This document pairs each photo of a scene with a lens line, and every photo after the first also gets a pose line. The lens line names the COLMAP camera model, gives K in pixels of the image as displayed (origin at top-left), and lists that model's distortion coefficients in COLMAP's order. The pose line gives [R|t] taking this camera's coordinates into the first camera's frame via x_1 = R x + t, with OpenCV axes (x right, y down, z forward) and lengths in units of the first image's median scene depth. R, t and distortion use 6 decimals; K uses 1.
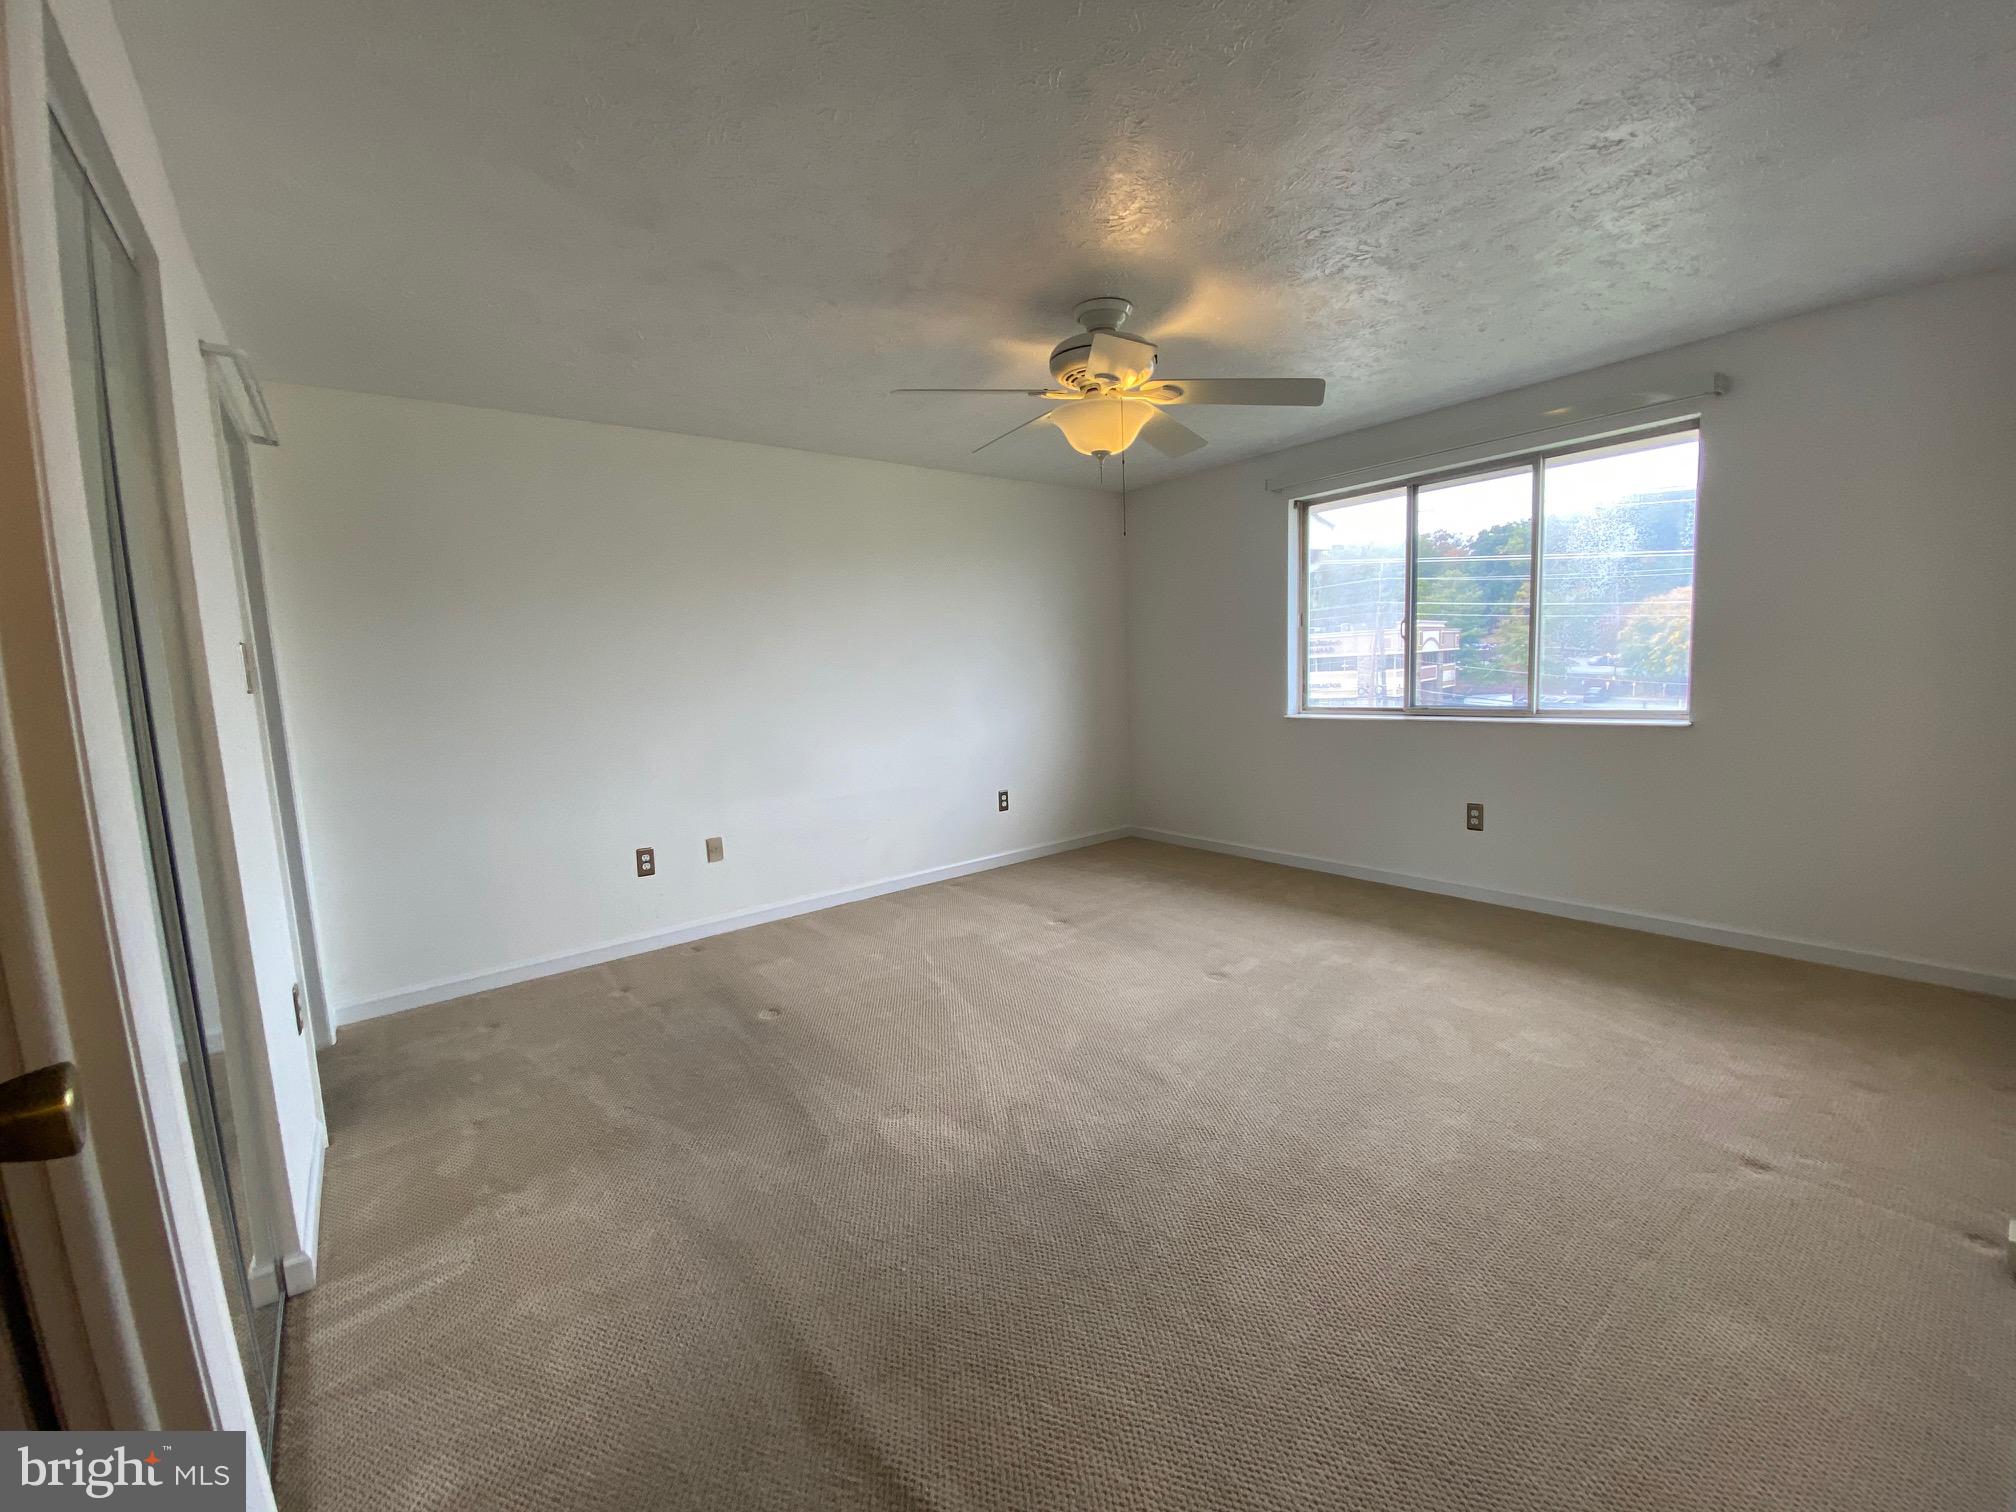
lens RADIAL K [[795.1, 0, 1008.0], [0, 795.1, 756.0], [0, 0, 1]] dist [0.013335, -0.000143]
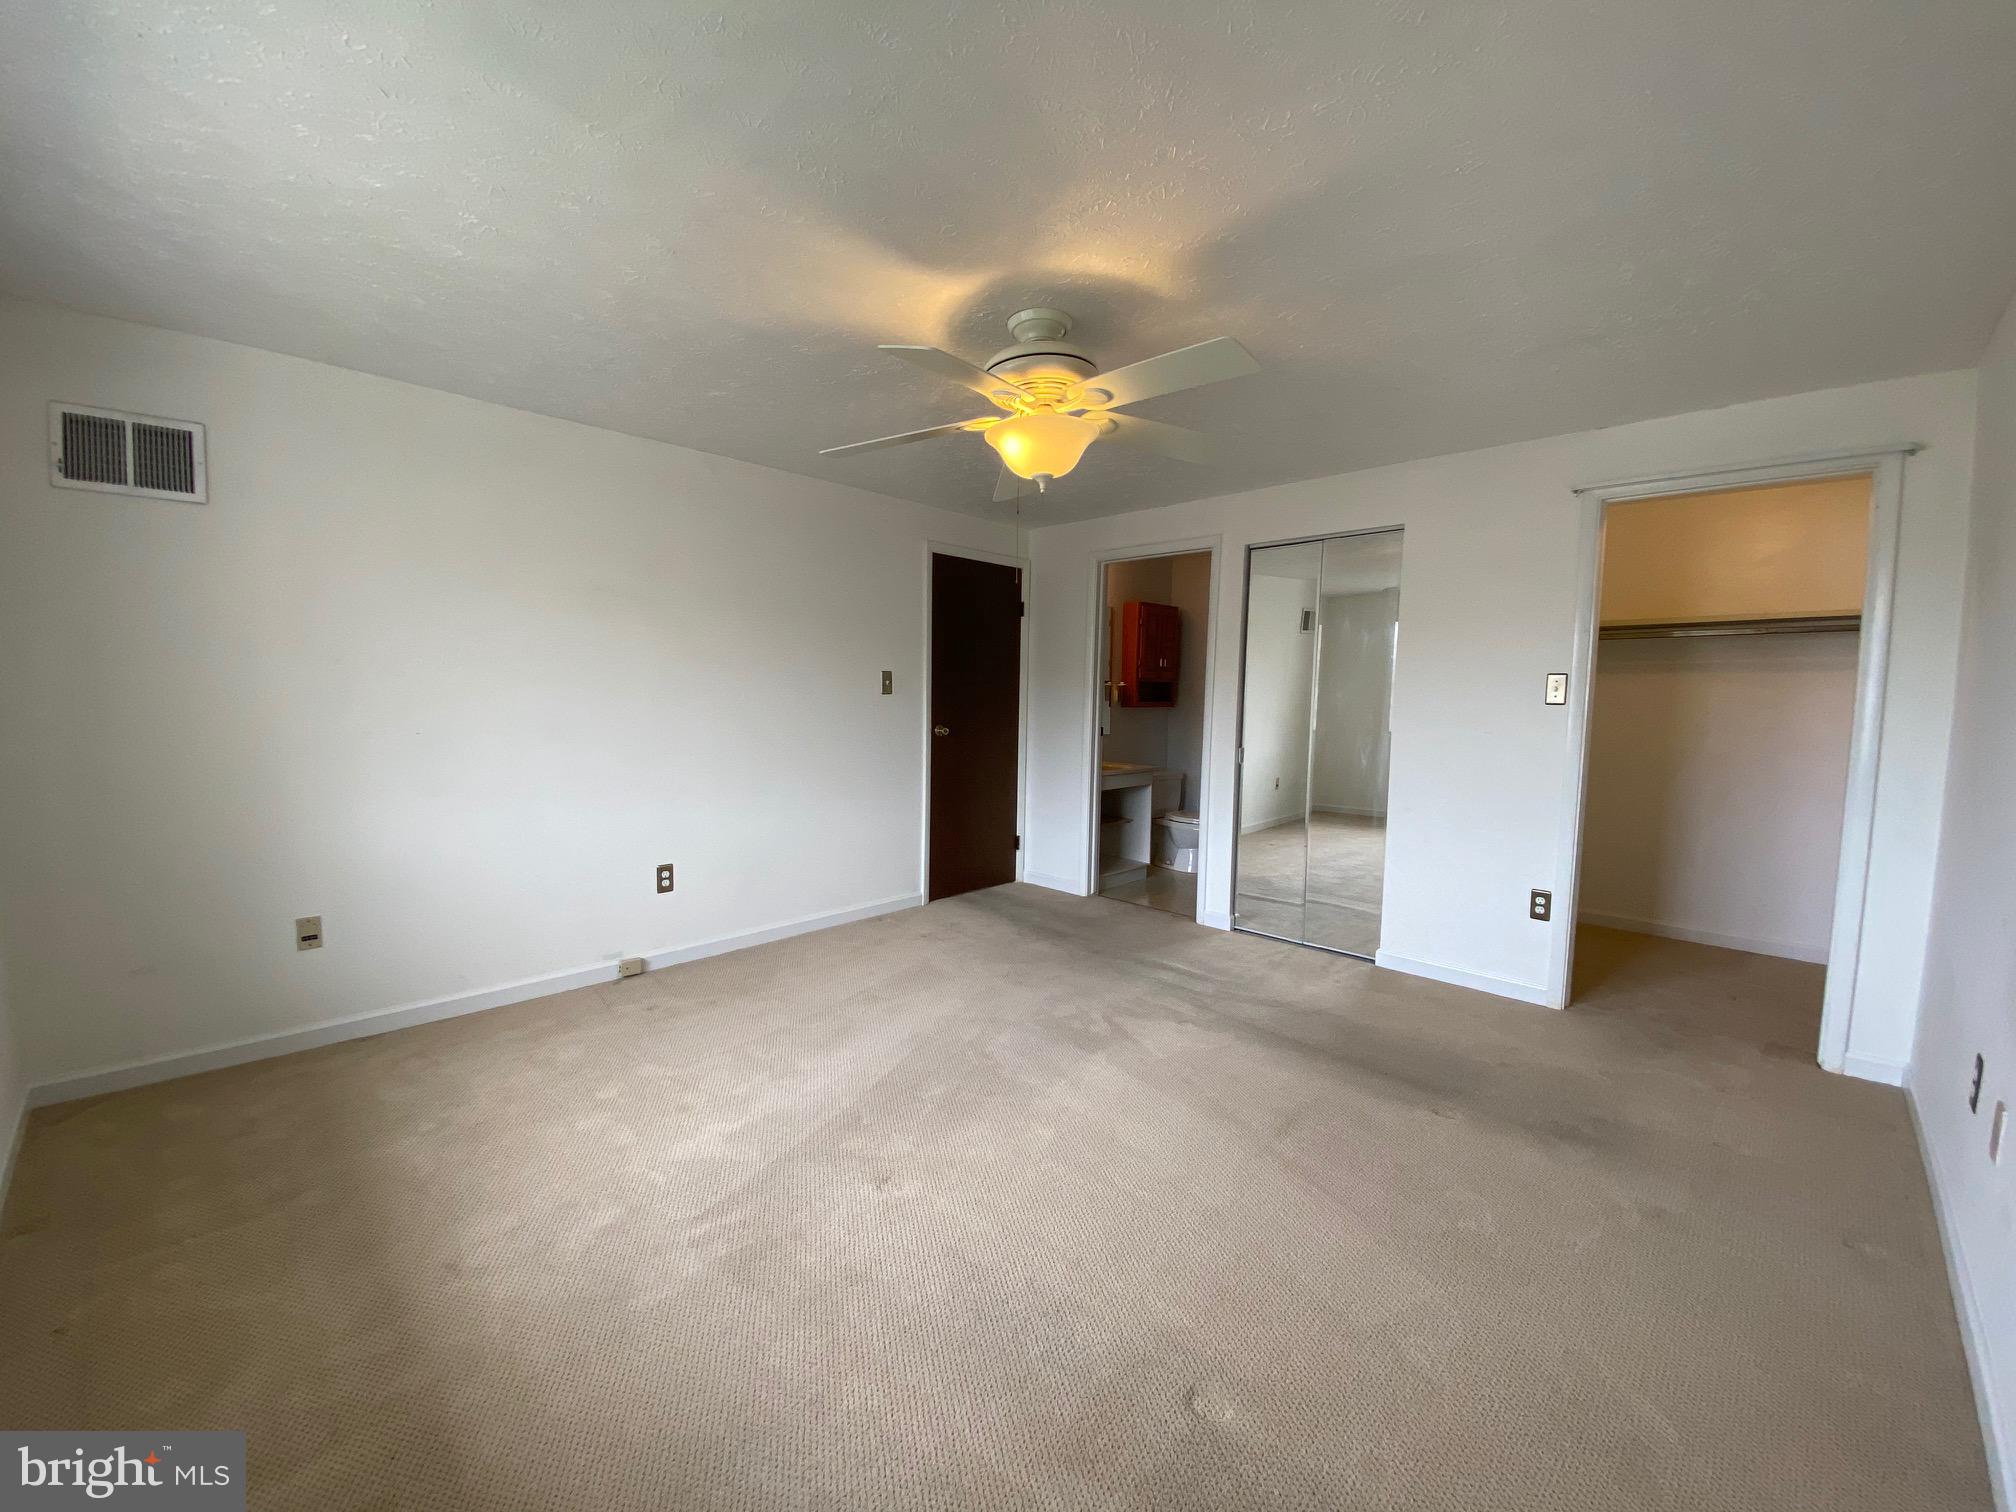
lens RADIAL K [[810.5, 0, 1008.0], [0, 810.5, 756.0], [0, 0, 1]] dist [0.001122, -0.000146]
pose [[-0.991595, 0.038877, -0.123405, 0.198010], [0.014494, 0.981162, 0.192642, -0.164693], [0.128570, 0.189234, -0.973478, 1.311231]]
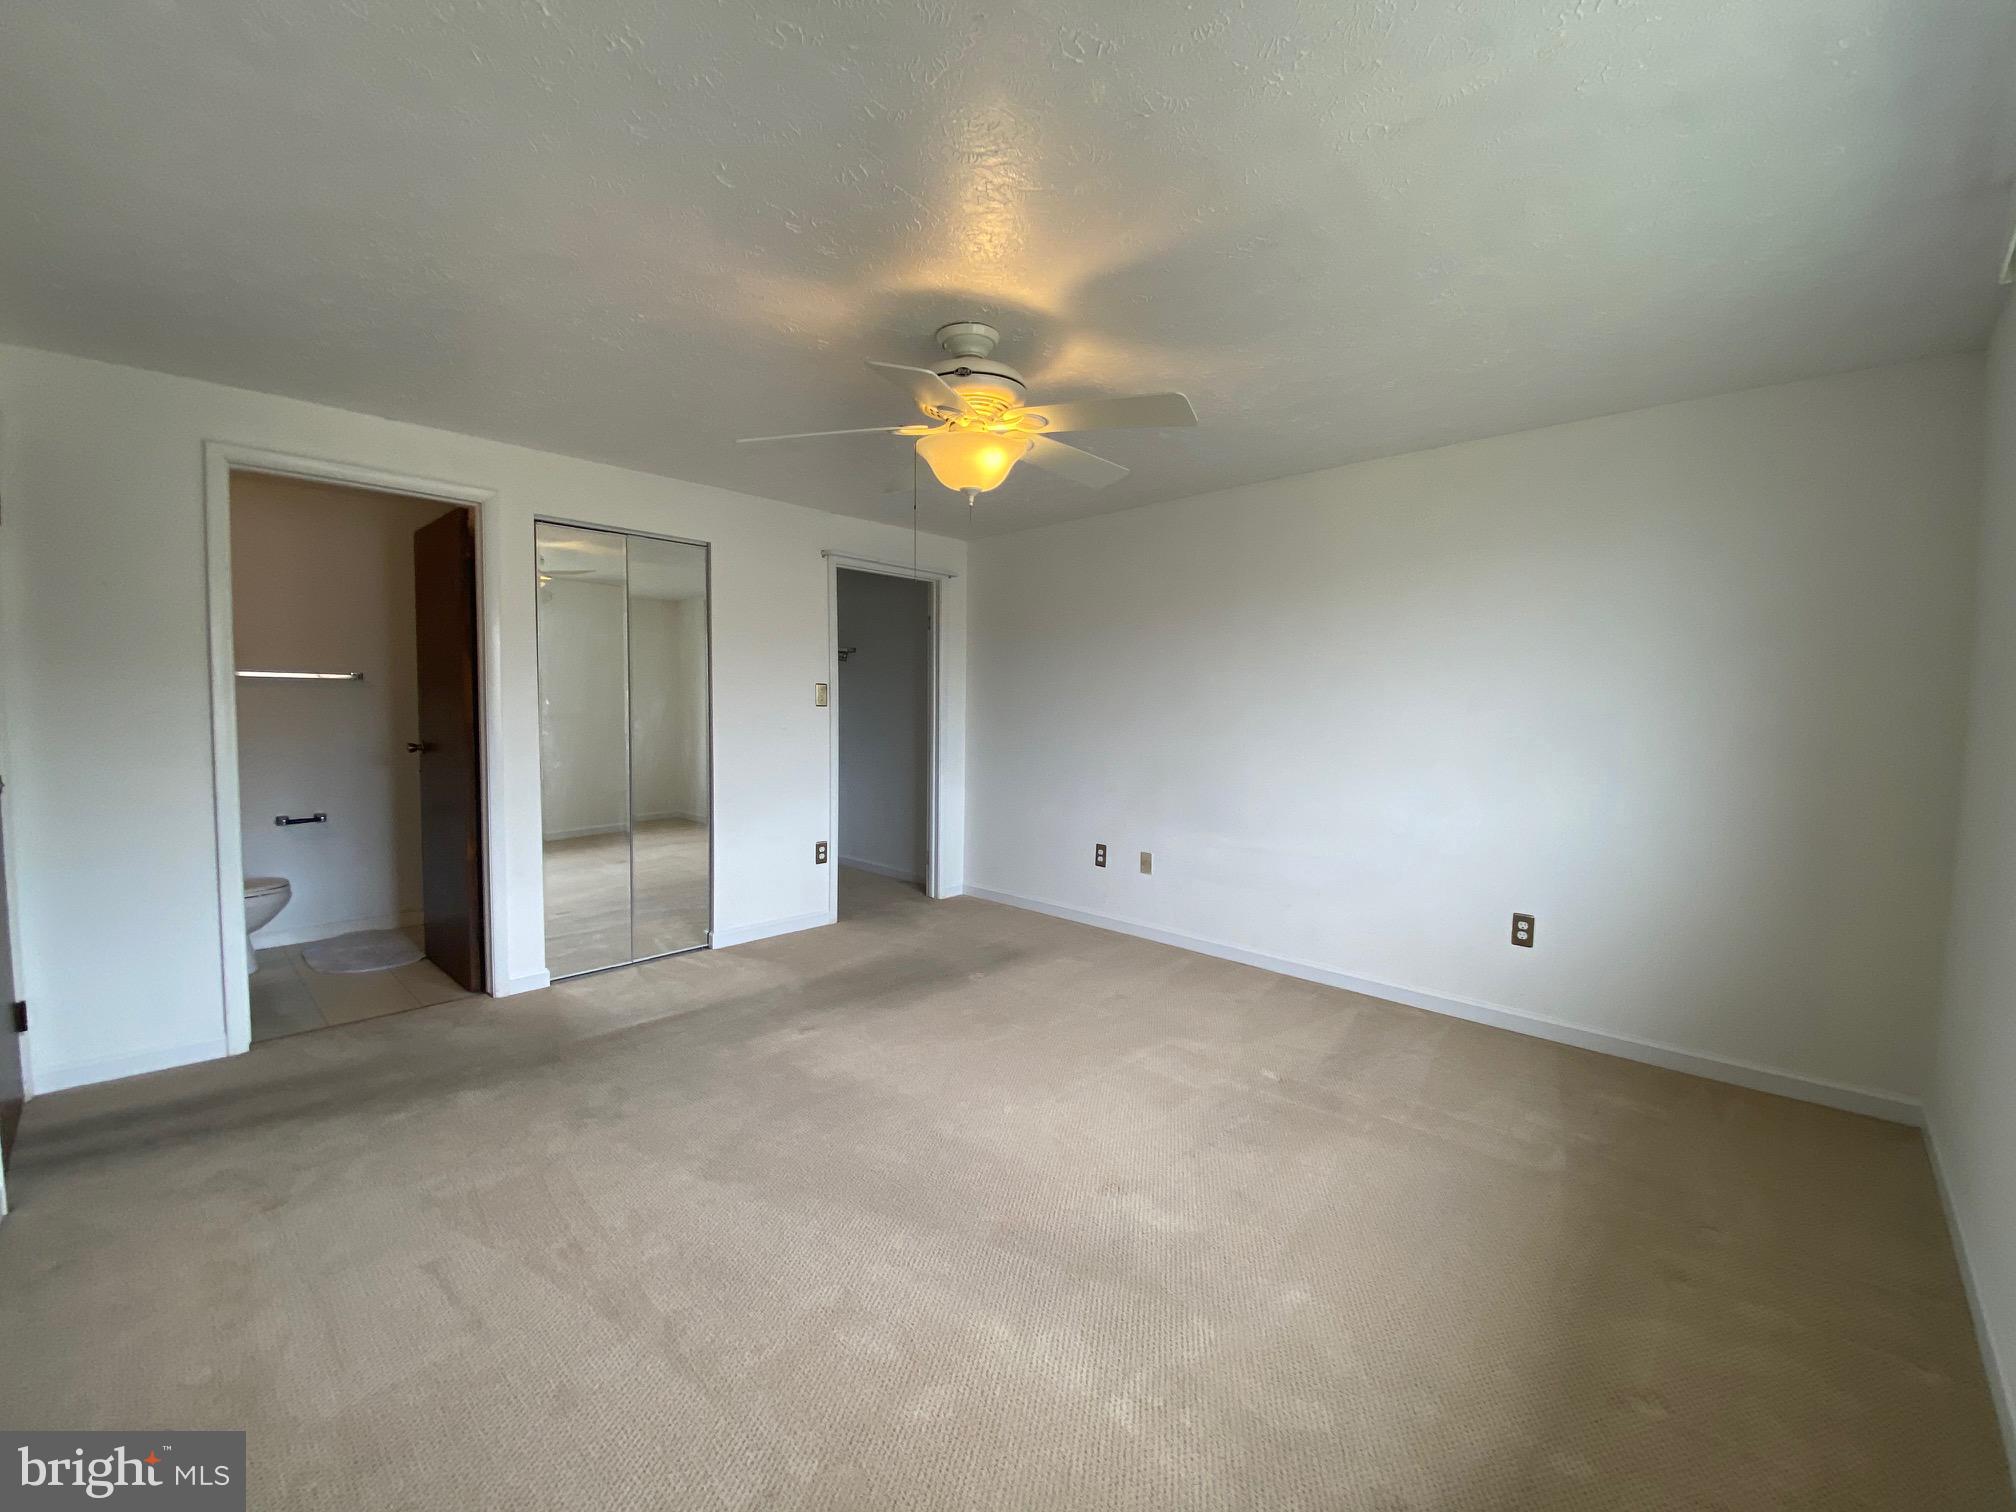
lens RADIAL K [[810.5, 0, 1008.0], [0, 810.5, 756.0], [0, 0, 1]] dist [0.001122, -0.000146]
pose [[0.118948, 0.106457, -0.987177, 0.728533], [-0.125791, 0.987840, 0.091371, -0.112418], [0.984900, 0.113310, 0.130893, 0.646610]]
